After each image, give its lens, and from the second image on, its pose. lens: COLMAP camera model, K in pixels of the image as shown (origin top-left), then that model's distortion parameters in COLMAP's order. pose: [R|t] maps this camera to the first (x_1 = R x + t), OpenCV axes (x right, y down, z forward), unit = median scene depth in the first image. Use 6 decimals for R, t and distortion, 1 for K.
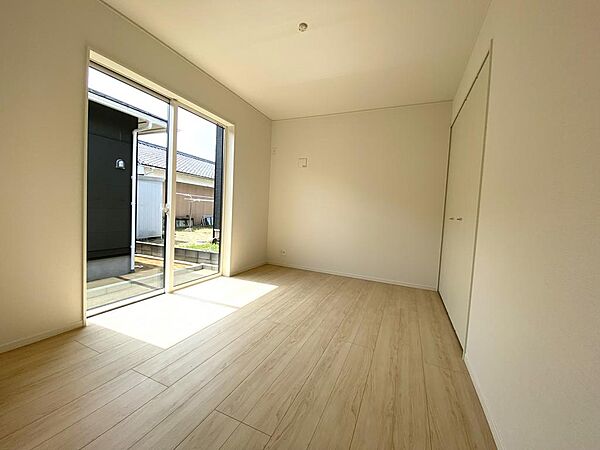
lens RADIAL K [[246.7, 0, 299.6], [0, 246.7, 223.8], [0, 0, 1]] dist [-0.001097, -0.000562]
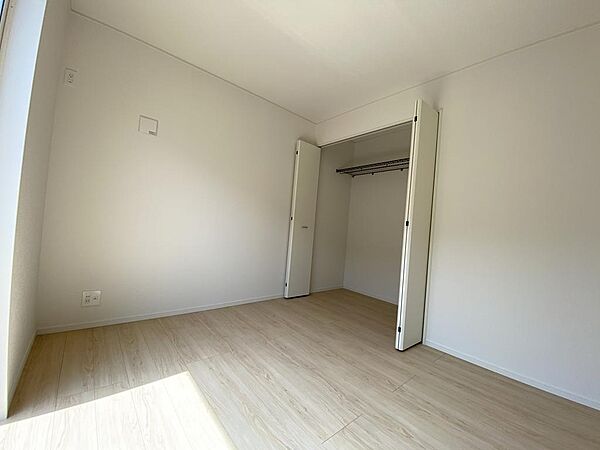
lens RADIAL K [[246.7, 0, 299.6], [0, 246.7, 223.8], [0, 0, 1]] dist [-0.001097, -0.000562]
pose [[0.407333, -0.000404, 0.913280, -0.585317], [-0.018371, 0.999794, 0.008636, -0.064929], [-0.913095, -0.020296, 0.407242, 0.791216]]
